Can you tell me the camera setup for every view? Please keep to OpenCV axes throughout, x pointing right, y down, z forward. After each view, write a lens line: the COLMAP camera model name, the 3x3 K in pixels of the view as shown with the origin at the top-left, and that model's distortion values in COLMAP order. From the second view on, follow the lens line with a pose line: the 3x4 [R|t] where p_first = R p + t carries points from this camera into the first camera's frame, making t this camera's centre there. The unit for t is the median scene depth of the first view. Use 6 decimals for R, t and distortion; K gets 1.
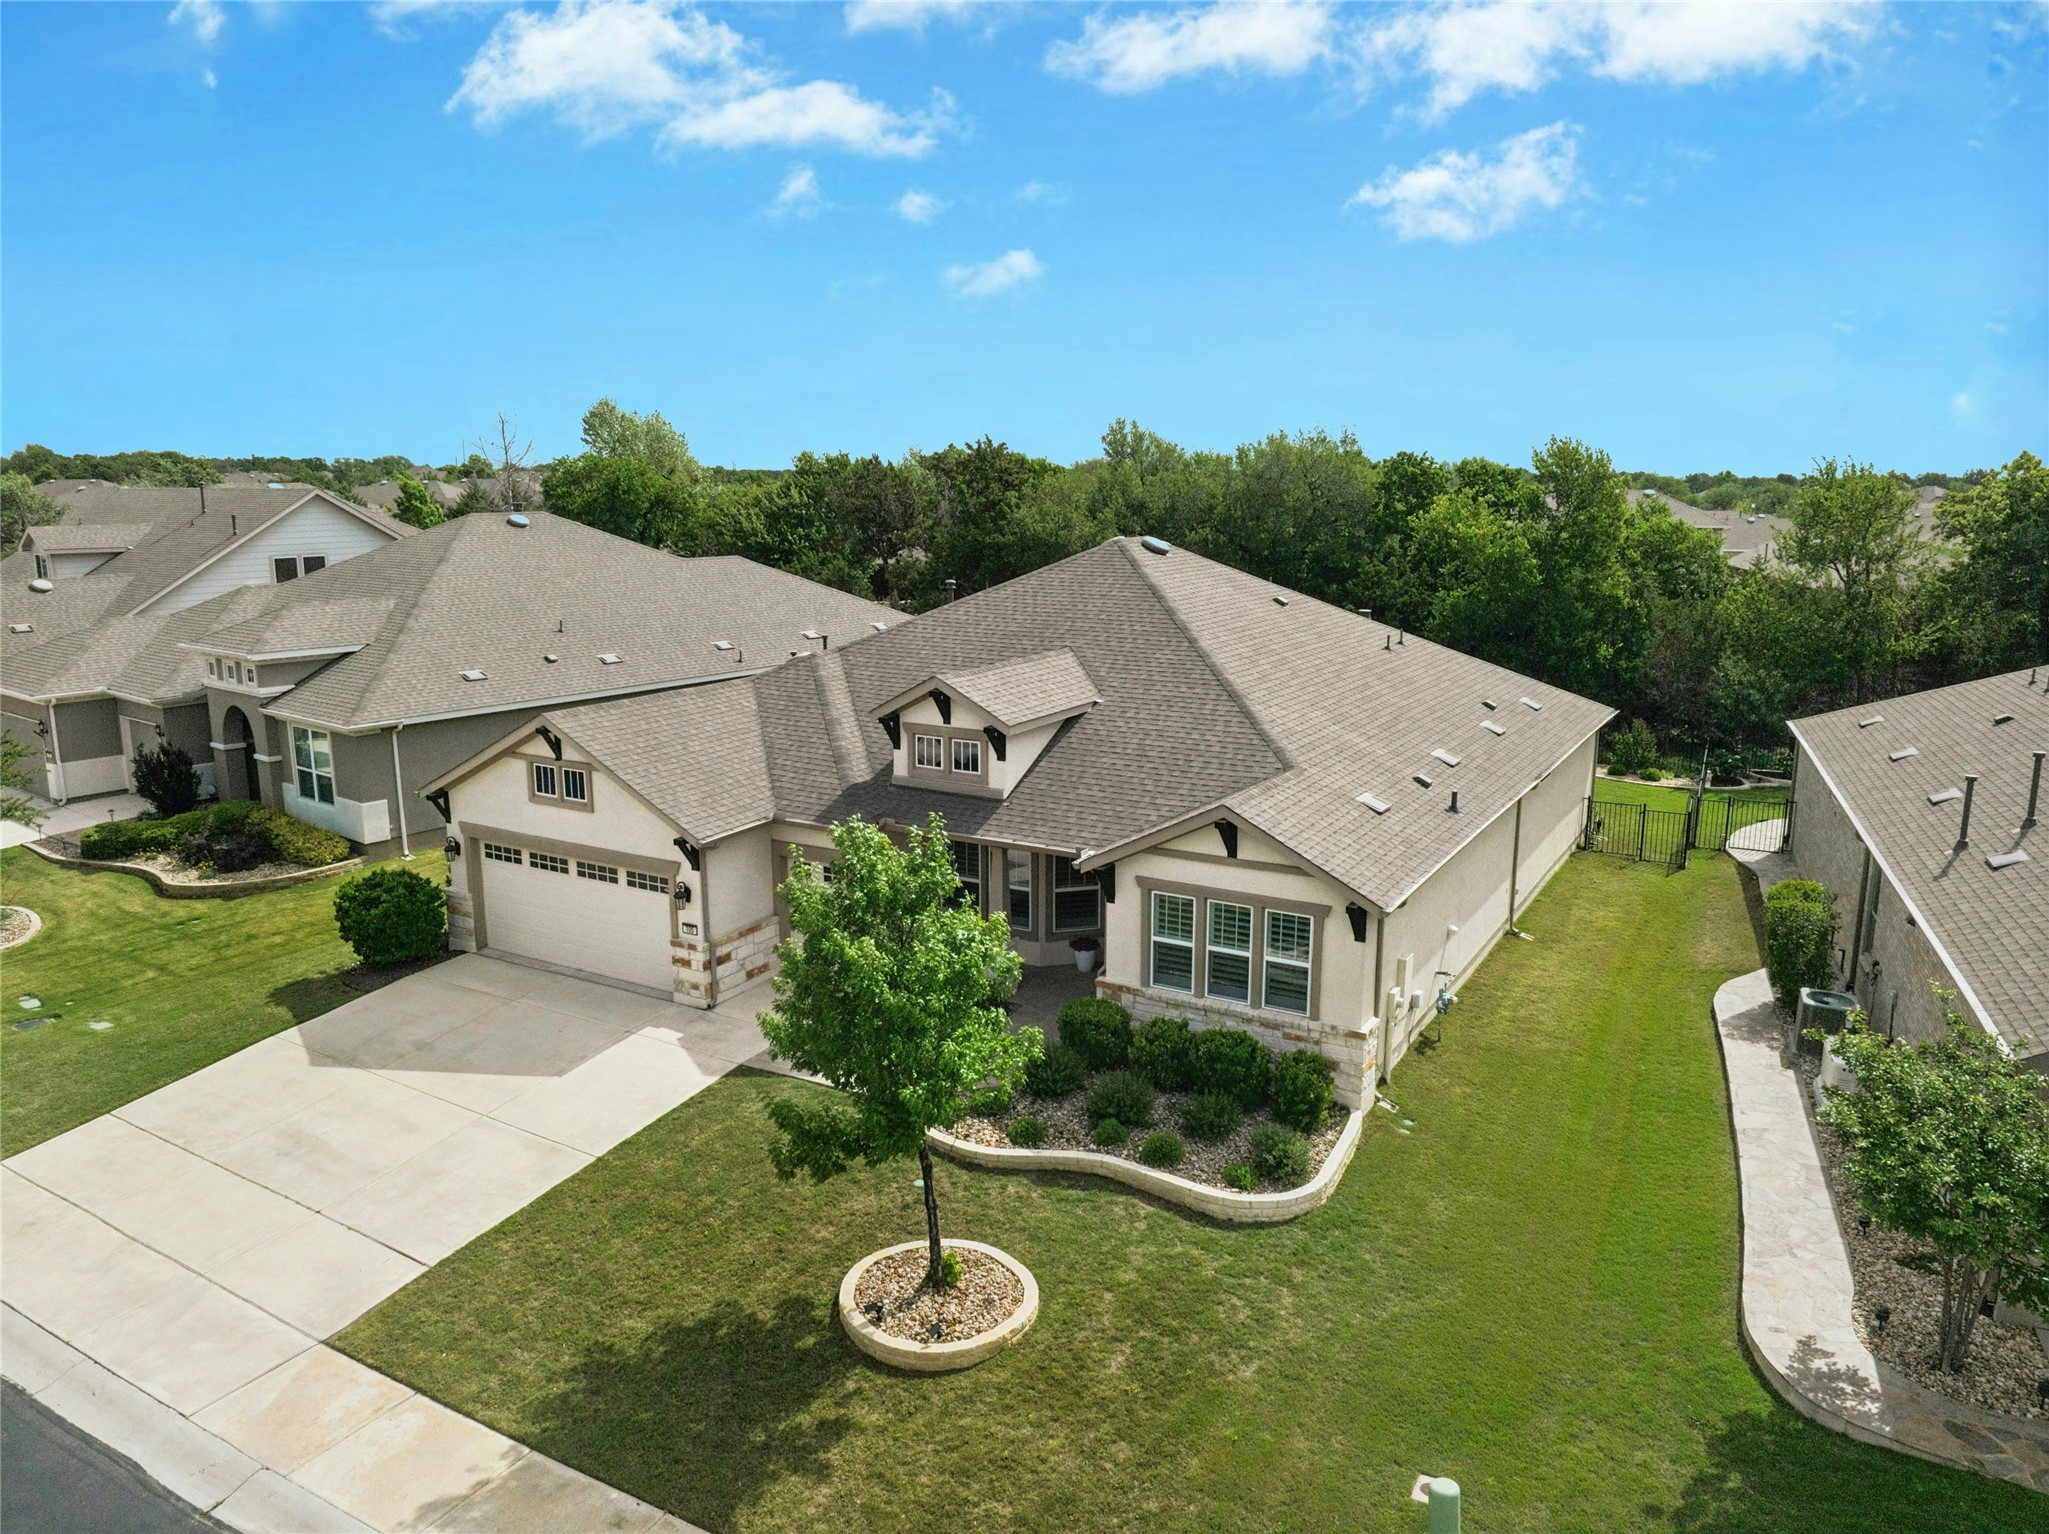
lens RADIAL K [[1443.2, 0, 1020.5], [0, 1443.2, 759.6], [0, 0, 1]] dist [-0.040753, -0.003400]
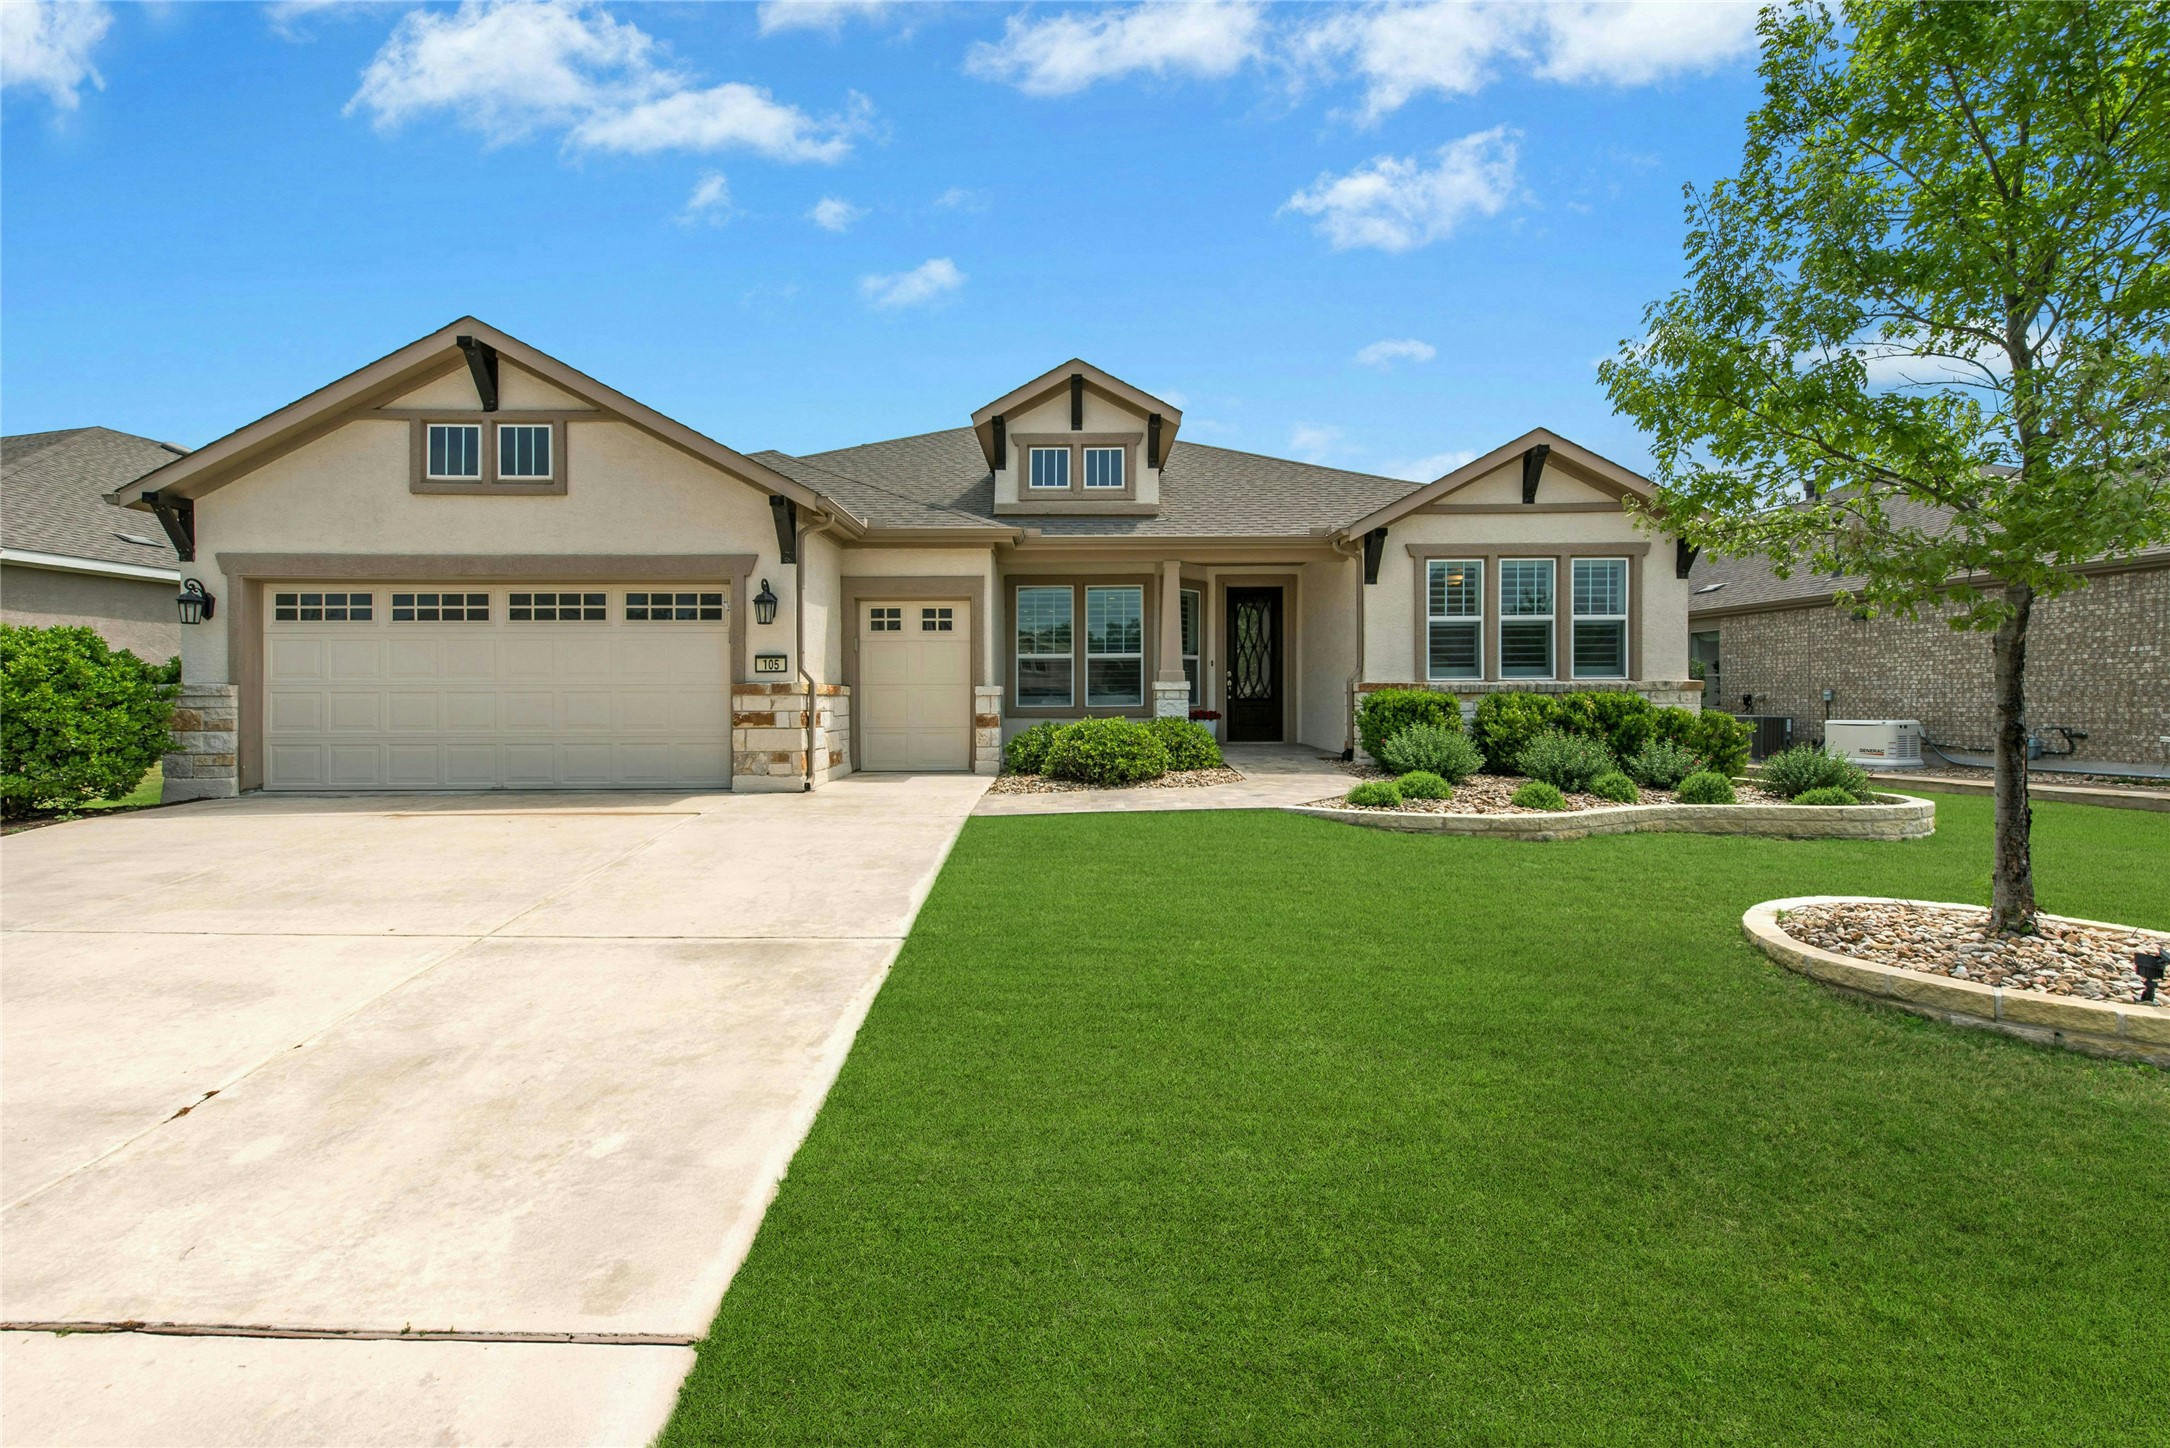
lens RADIAL K [[891.6, 0, 1059.1], [0, 891.6, 707.9], [0, 0, 1]] dist [0.013679, -0.001721]
pose [[0.861272, -0.006834, 0.508098, -0.312791], [0.107123, 0.979880, -0.168404, 0.210744], [-0.496724, 0.199470, 0.844676, 0.604674]]
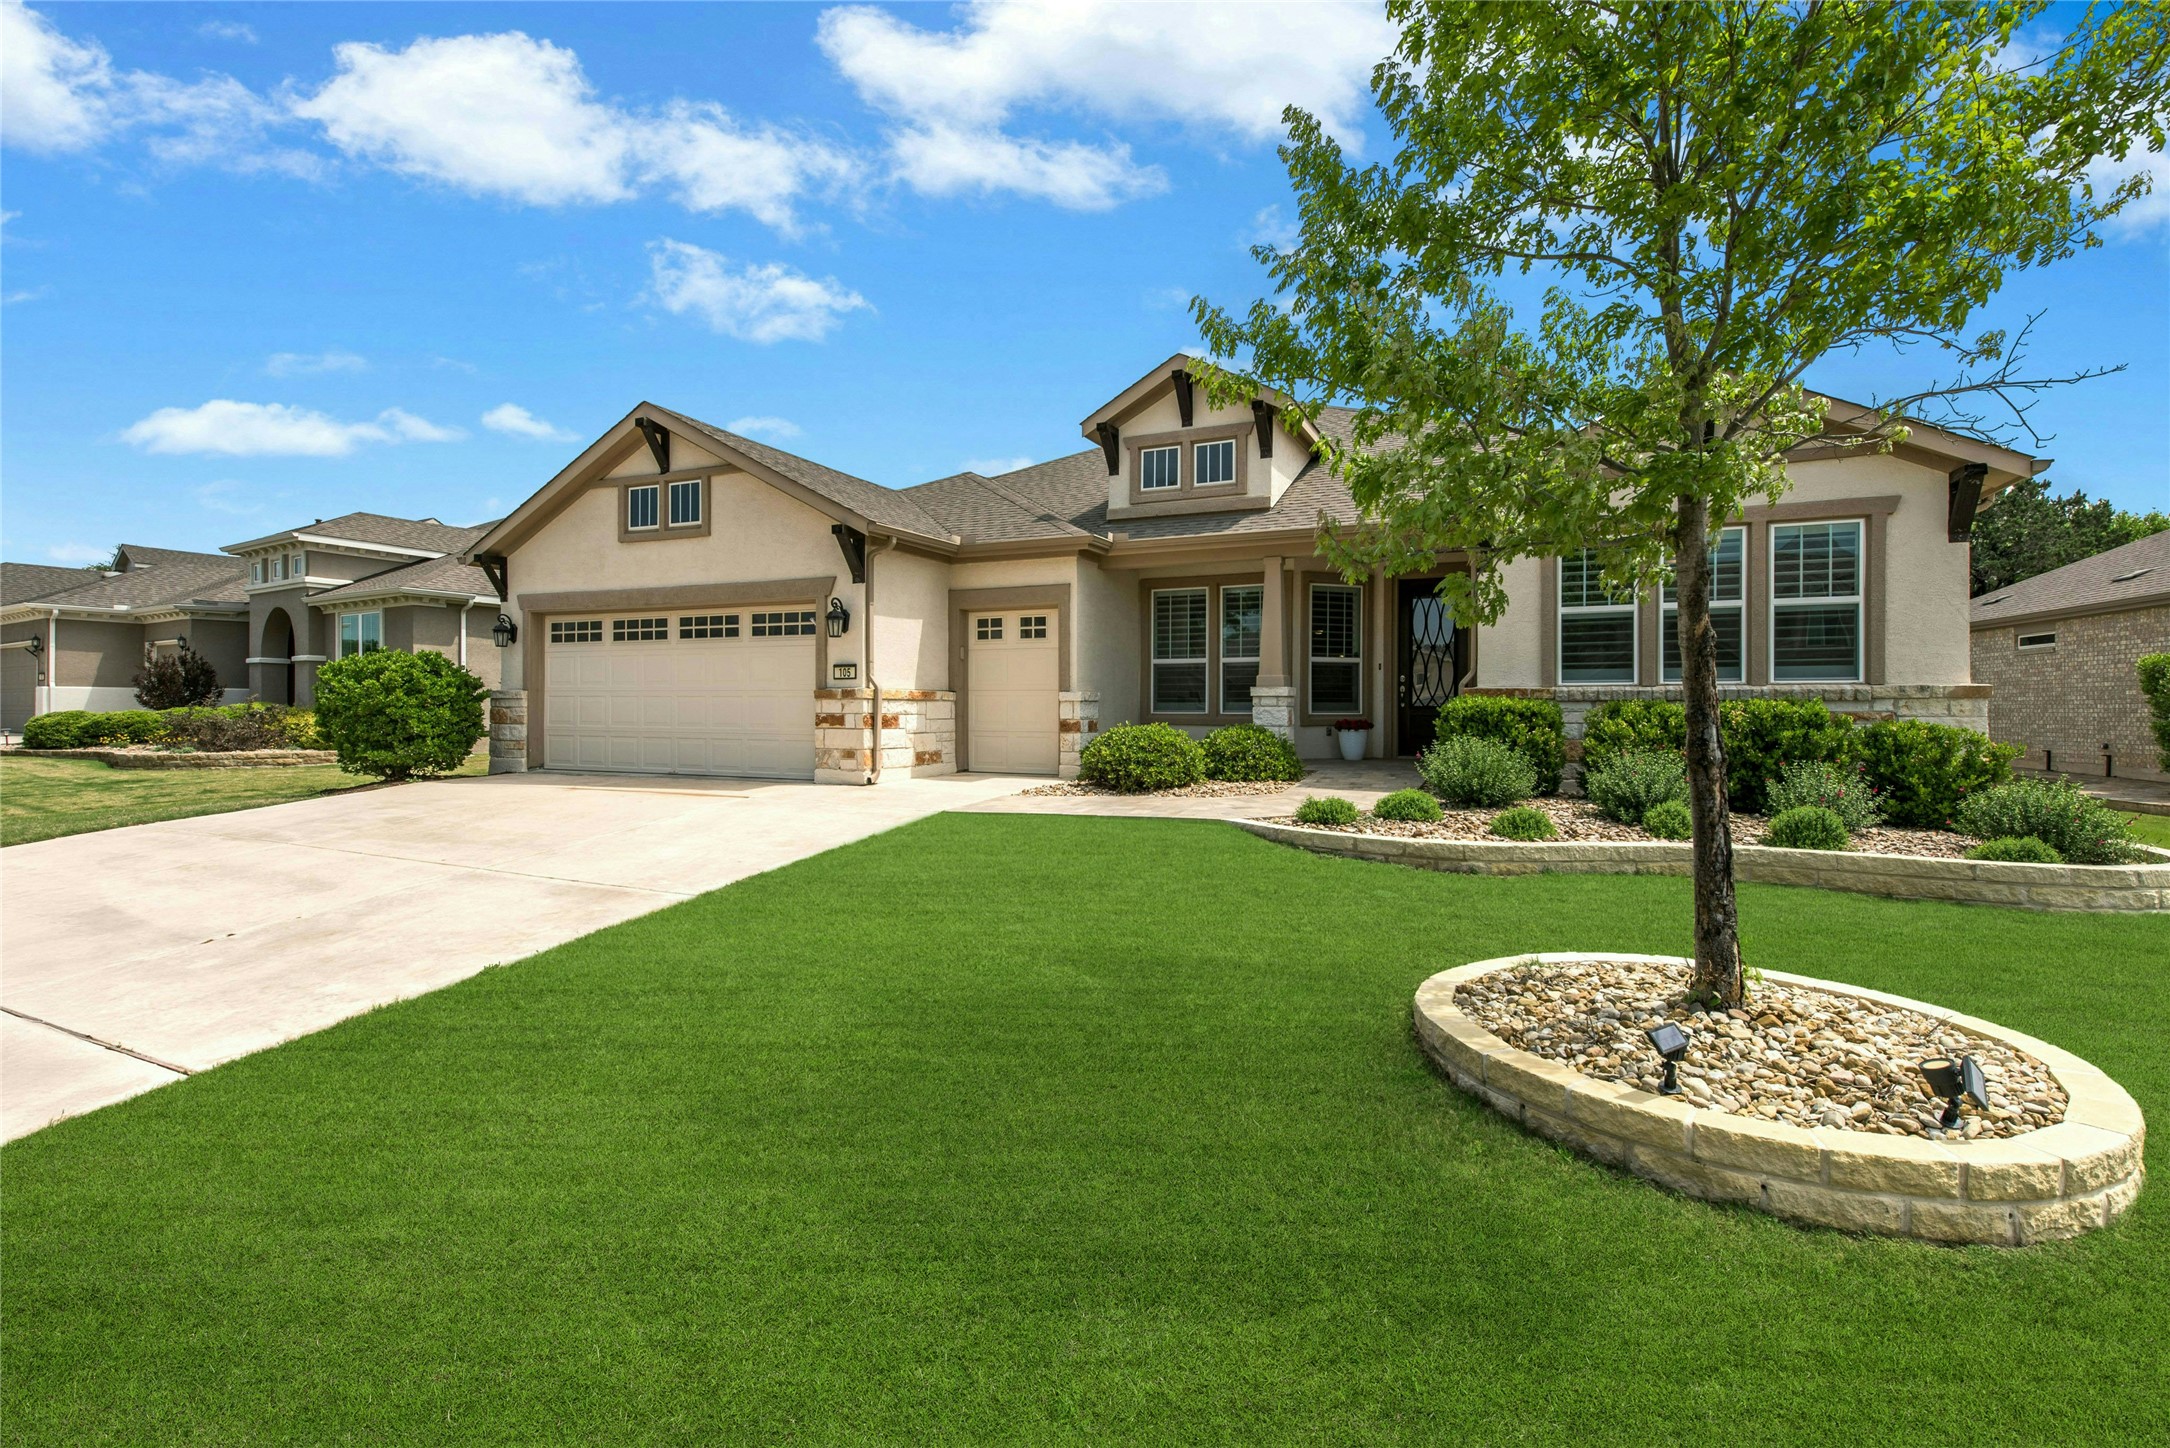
lens RADIAL K [[966.3, 0, 1079.0], [0, 966.3, 706.5], [0, 0, 1]] dist [0.012708, -0.004624]
pose [[0.994131, 0.004907, 0.108071, -0.163779], [0.017460, 0.978597, -0.205042, 0.229450], [-0.106764, 0.205725, 0.972768, 0.519590]]
